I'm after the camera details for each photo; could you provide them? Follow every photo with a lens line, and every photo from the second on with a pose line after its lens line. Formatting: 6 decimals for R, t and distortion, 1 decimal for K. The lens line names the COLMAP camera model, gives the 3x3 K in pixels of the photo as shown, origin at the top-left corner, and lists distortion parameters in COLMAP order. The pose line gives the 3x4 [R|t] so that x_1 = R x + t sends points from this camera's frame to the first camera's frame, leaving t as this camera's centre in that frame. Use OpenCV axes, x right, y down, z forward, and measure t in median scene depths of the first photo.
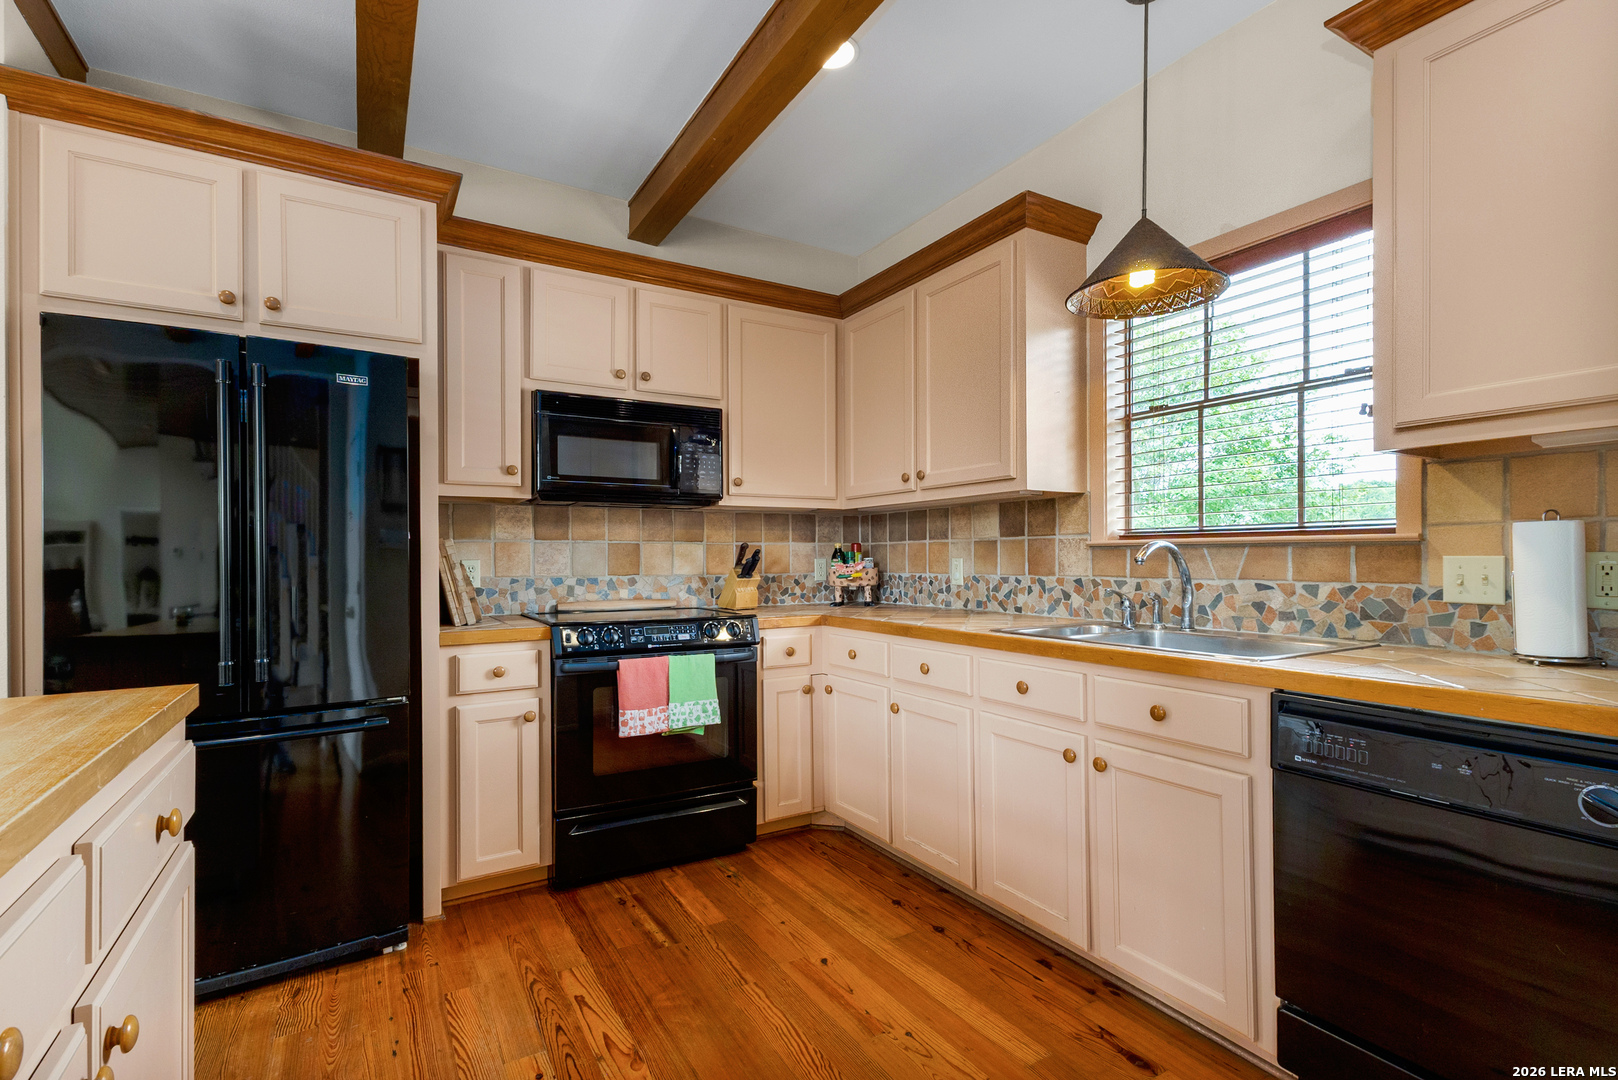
lens RADIAL K [[758.9, 0, 805.0], [0, 758.9, 548.3], [0, 0, 1]] dist [0.003075, 0.000349]
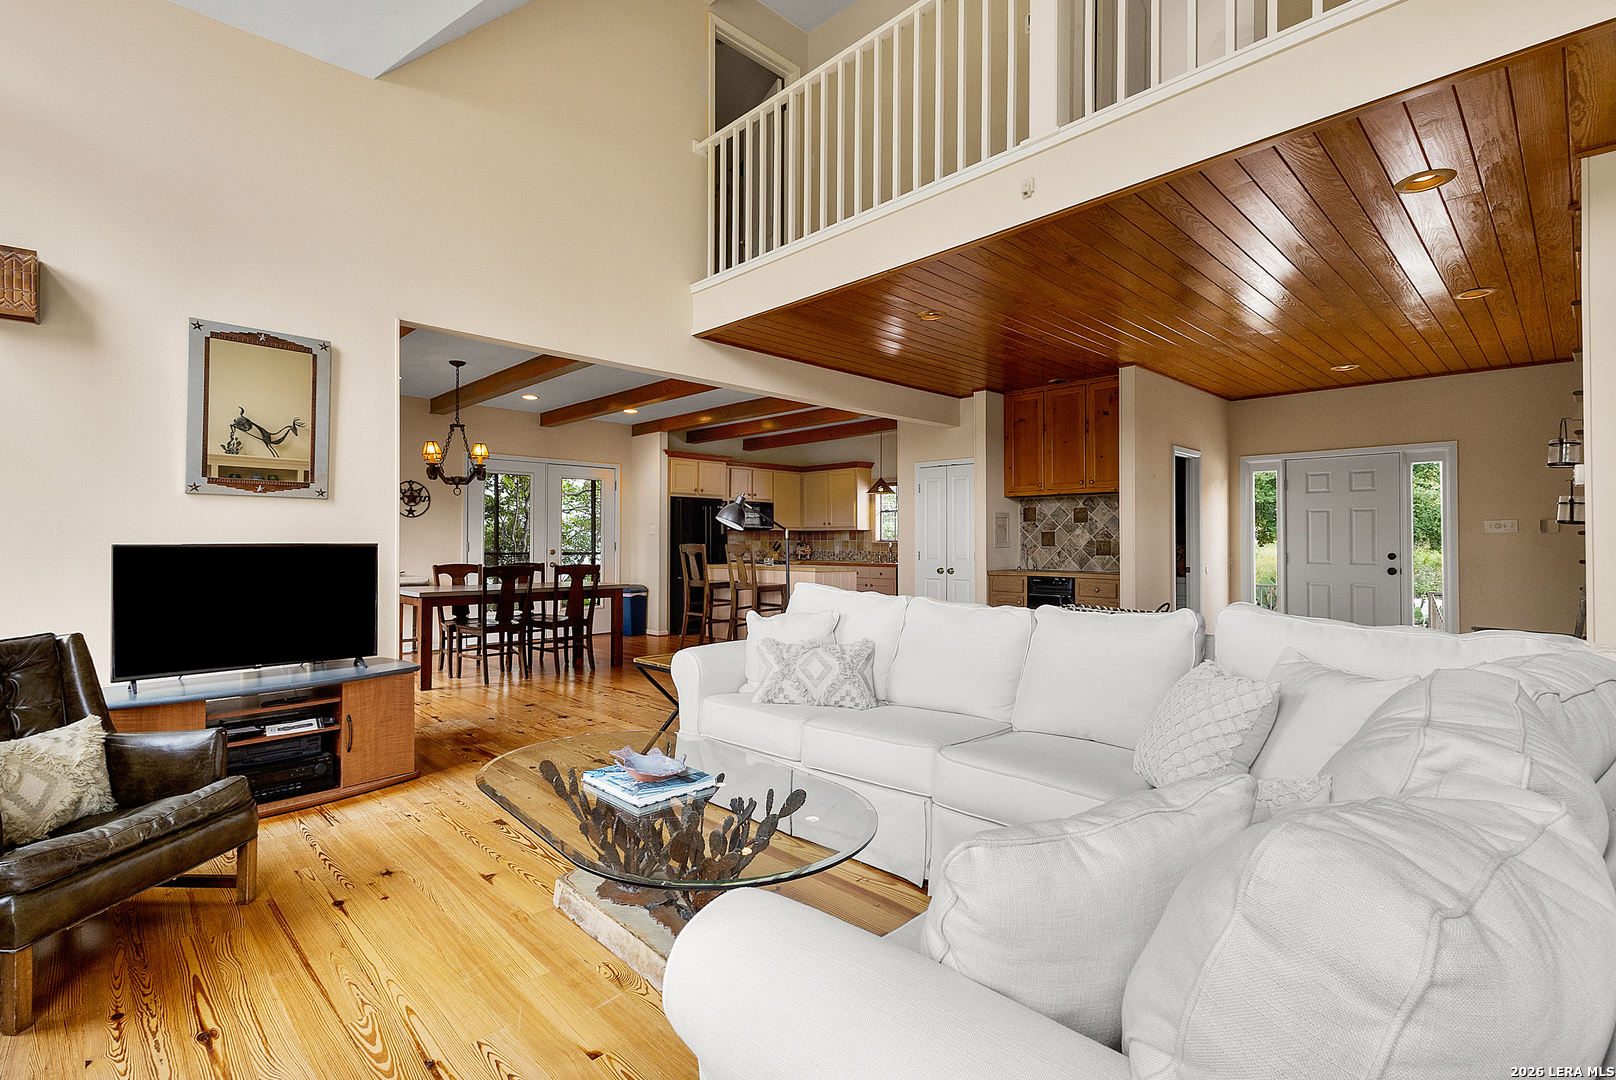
lens RADIAL K [[758.0, 0, 804.5], [0, 758.0, 540.5], [0, 0, 1]] dist [0.003075, 0.000349]
pose [[0.970080, 0.014749, 0.242339, -0.854292], [-0.014320, 0.999891, -0.003534, 0.004099], [-0.242365, -0.000042, 0.970185, -2.539320]]
